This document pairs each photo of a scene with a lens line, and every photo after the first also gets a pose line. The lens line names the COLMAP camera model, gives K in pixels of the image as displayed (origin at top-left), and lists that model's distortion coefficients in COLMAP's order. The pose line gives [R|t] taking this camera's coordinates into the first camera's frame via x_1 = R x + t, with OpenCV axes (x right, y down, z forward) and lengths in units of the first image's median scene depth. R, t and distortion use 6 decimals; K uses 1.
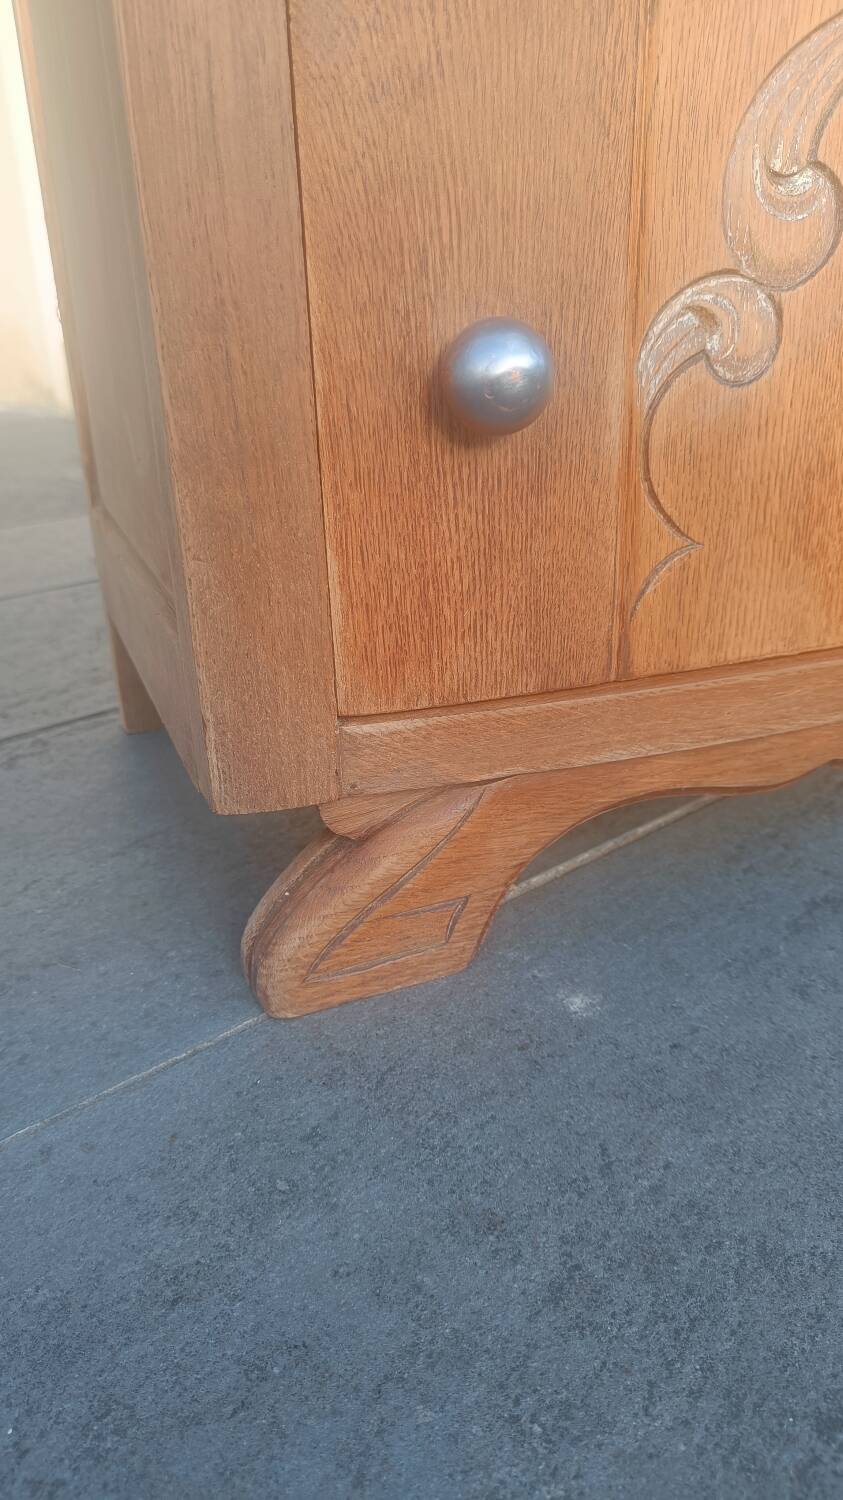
lens RADIAL K [[1077.6, 0, 415.5], [0, 1077.6, 753.5], [0, 0, 1]] dist [0.000047, -0.007416]
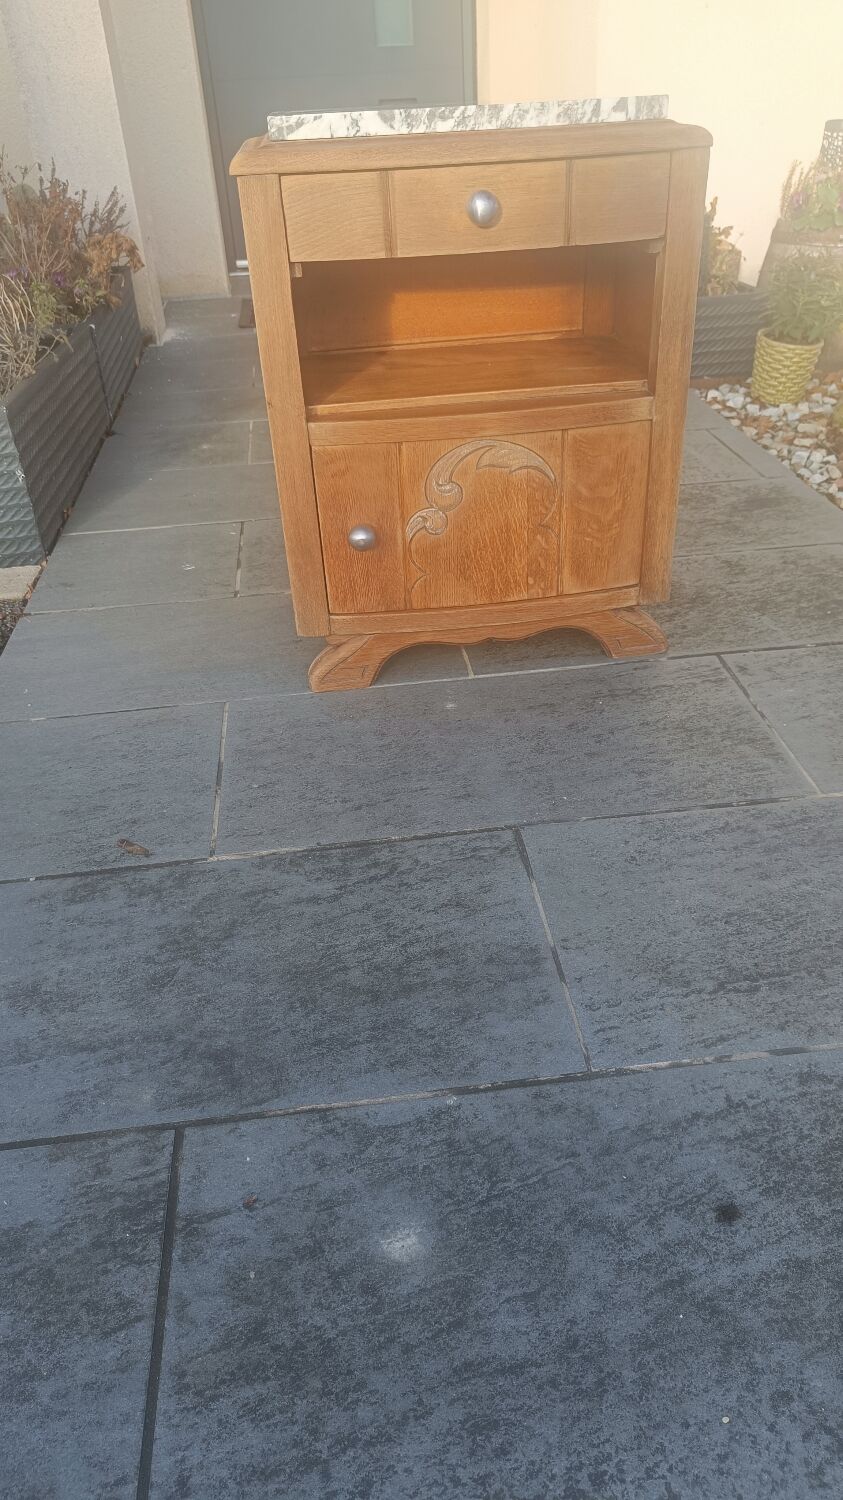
lens RADIAL K [[1041.4, 0, 426.7], [0, 1041.4, 758.2], [0, 0, 1]] dist [0.000879, -0.000137]
pose [[0.968908, 0.126941, -0.212377, 1.075811], [-0.086416, 0.977921, 0.190272, -0.254868], [0.231842, -0.166004, 0.958484, -2.464045]]
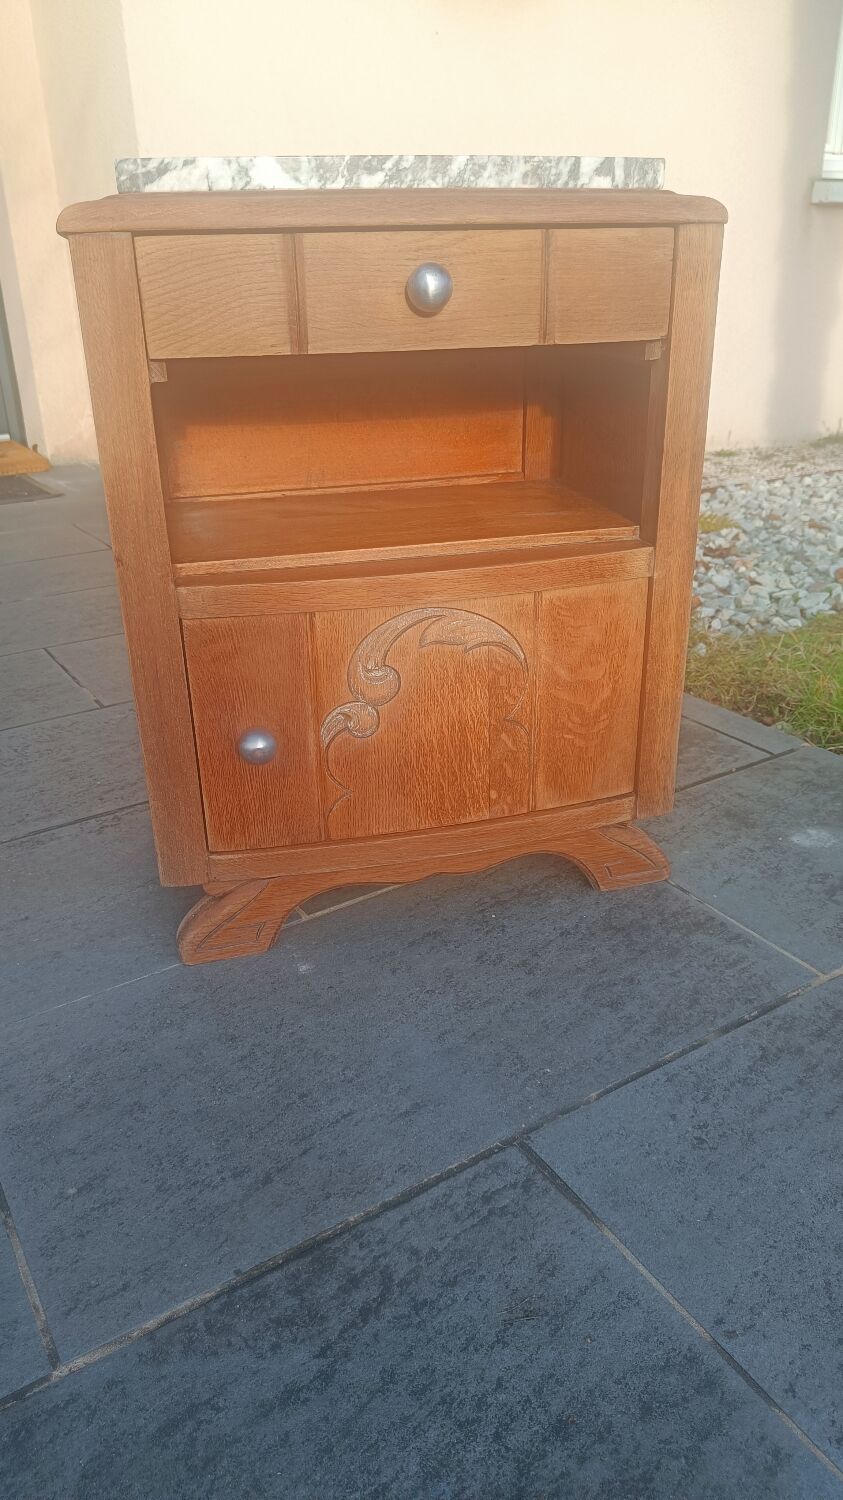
lens RADIAL K [[1048.7, 0, 412.1], [0, 1048.7, 736.1], [0, 0, 1]] dist [0.060487, -0.099671]
pose [[0.992596, 0.058130, -0.106651, 0.656531], [-0.057831, 0.998309, 0.005900, -0.349631], [0.106814, 0.000312, 0.994279, -1.461021]]
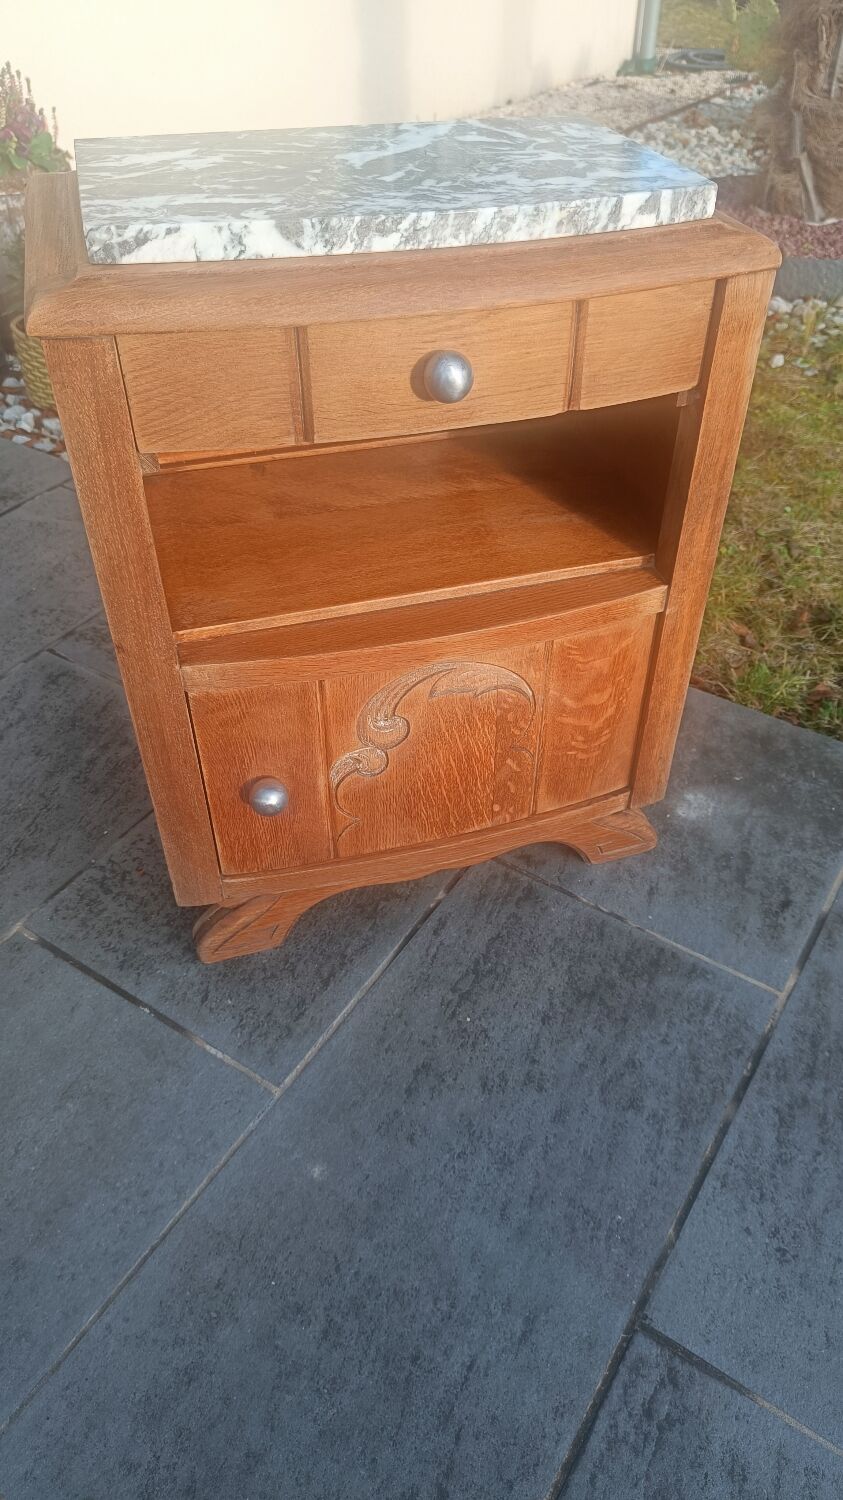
lens RADIAL K [[1053.0, 0, 440.9], [0, 1053.0, 734.8], [0, 0, 1]] dist [0.083639, -0.165209]
pose [[0.996600, 0.078748, -0.024242, 0.497943], [-0.067947, 0.951893, 0.298803, -1.168089], [0.046606, -0.296140, 0.954007, -1.375340]]
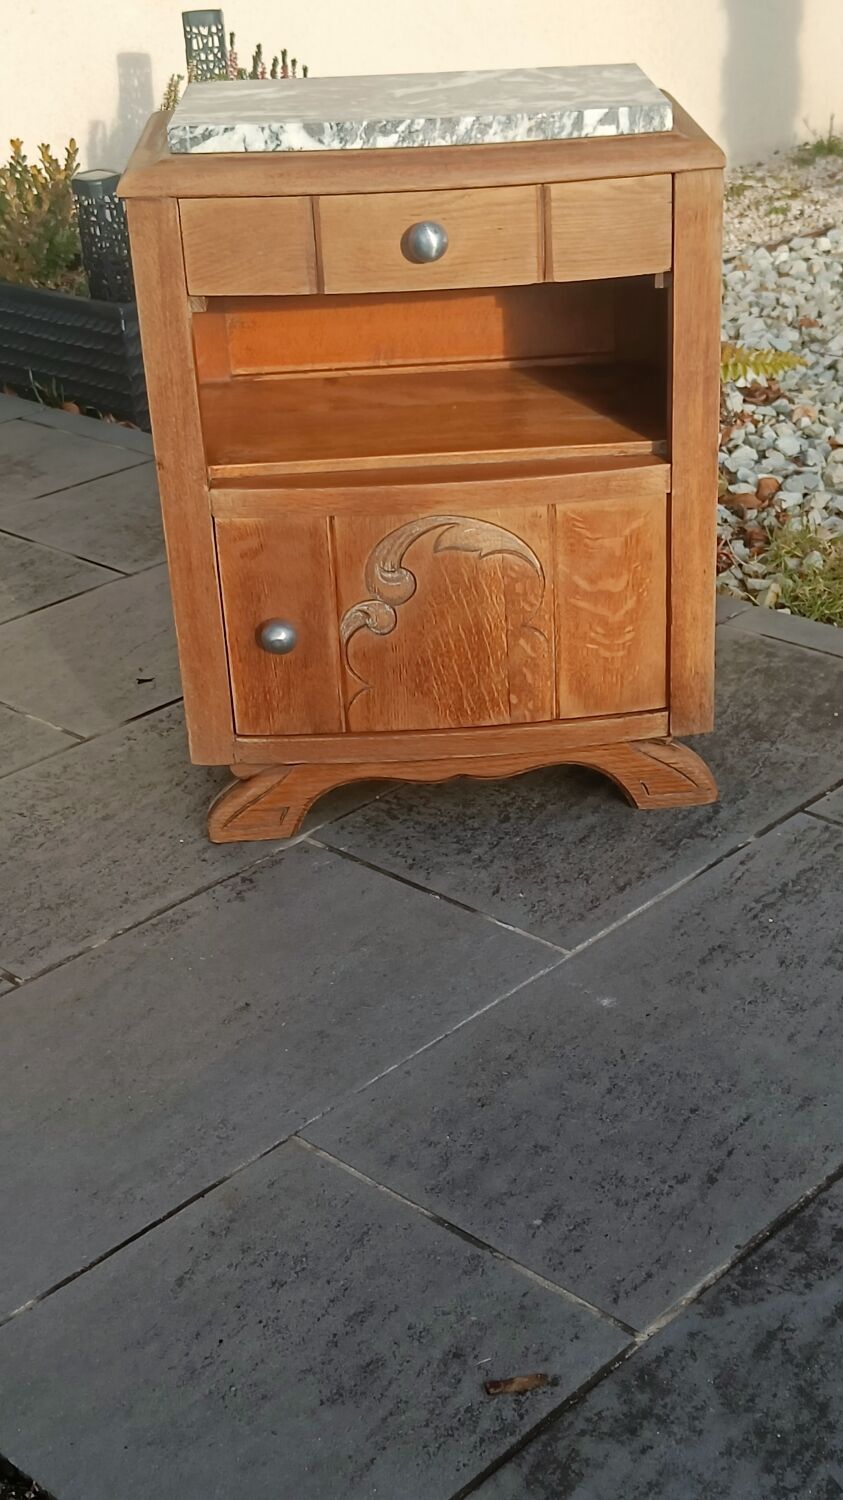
lens RADIAL K [[2069.5, 0, 482.6], [0, 2069.5, 751.0], [0, 0, 1]] dist [0.211155, -0.819715]
pose [[0.955578, 0.129401, -0.264812, 1.899027], [-0.114104, 0.990825, 0.072423, -0.439026], [0.271754, -0.038990, 0.961577, -3.865139]]
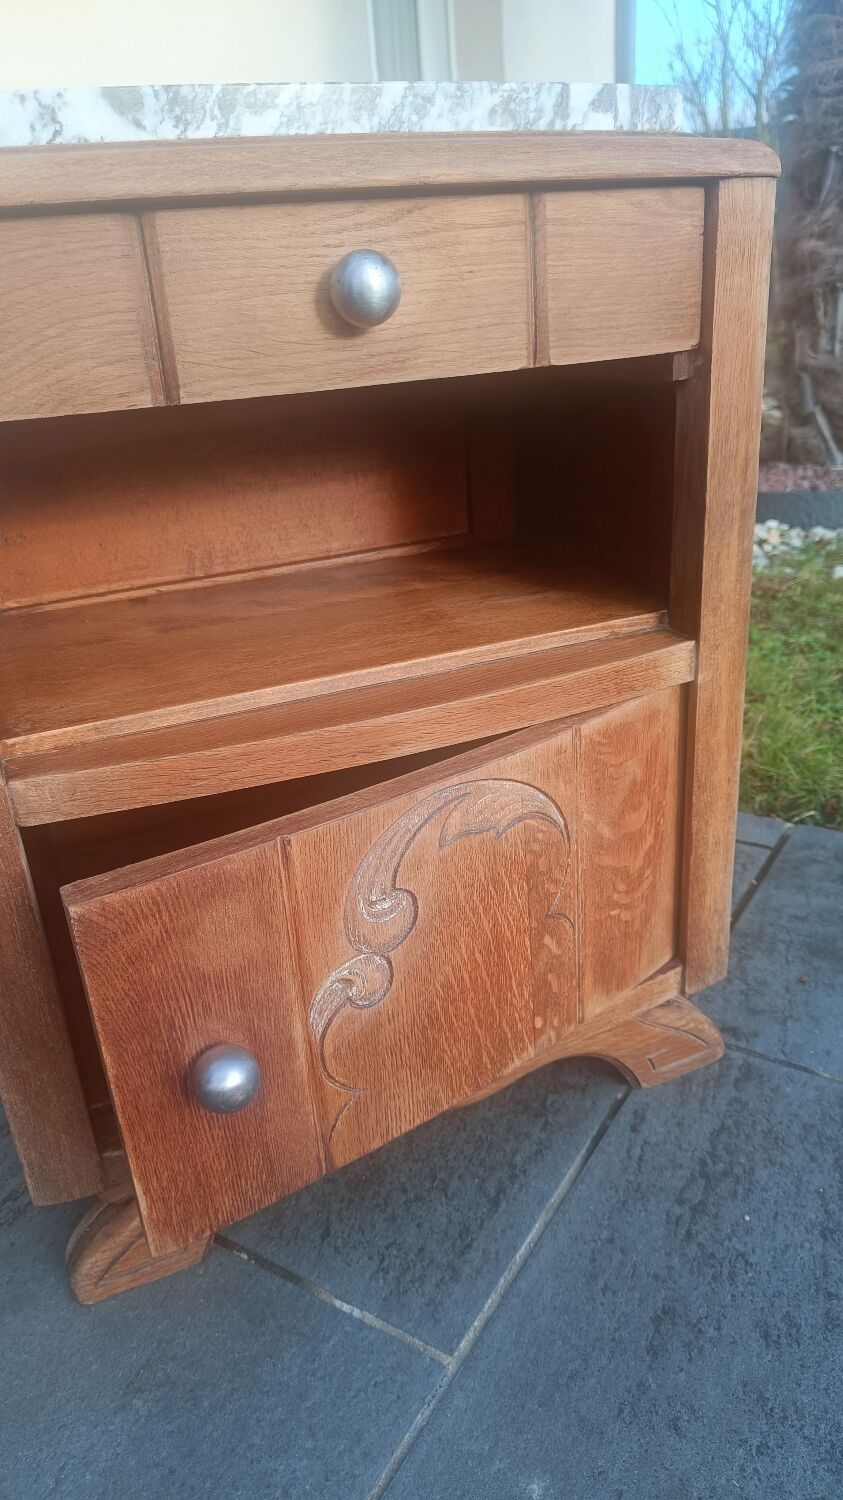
lens RADIAL K [[1054.2, 0, 415.3], [0, 1054.2, 762.1], [0, 0, 1]] dist [0.021364, -0.029945]
pose [[0.999203, -0.039874, -0.001790, 0.456404], [0.039883, 0.999191, 0.005086, -0.632964], [0.001585, -0.005153, 0.999985, -0.716613]]
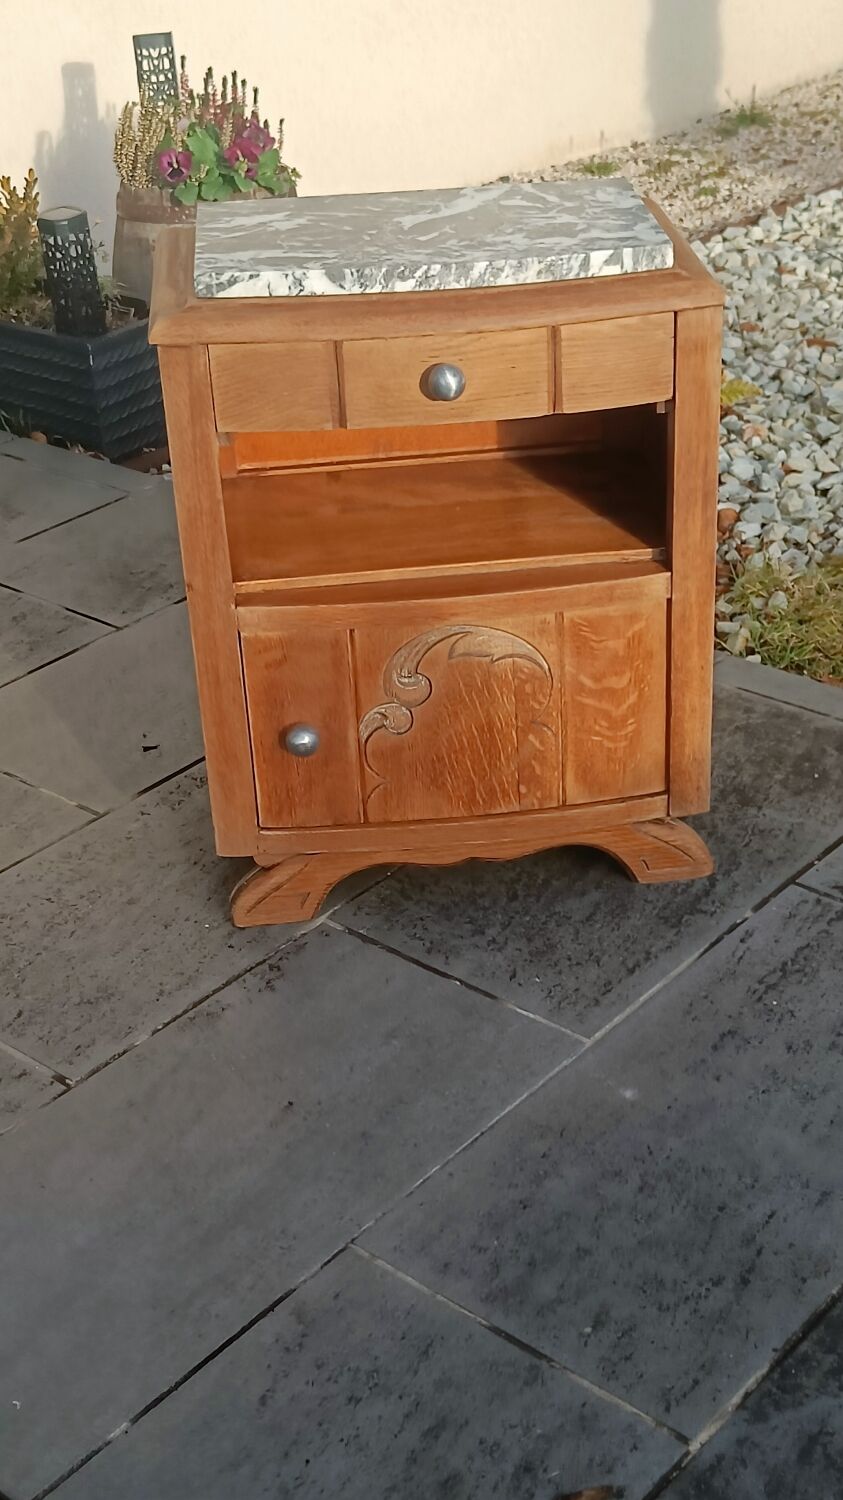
lens RADIAL K [[2069.3, 0, 461.1], [0, 2069.3, 729.8], [0, 0, 1]] dist [0.178853, -0.577043]
pose [[0.967800, 0.118397, -0.222140, 1.622808], [-0.095922, 0.989358, 0.109406, -0.936388], [0.232729, -0.084575, 0.968857, -4.173802]]
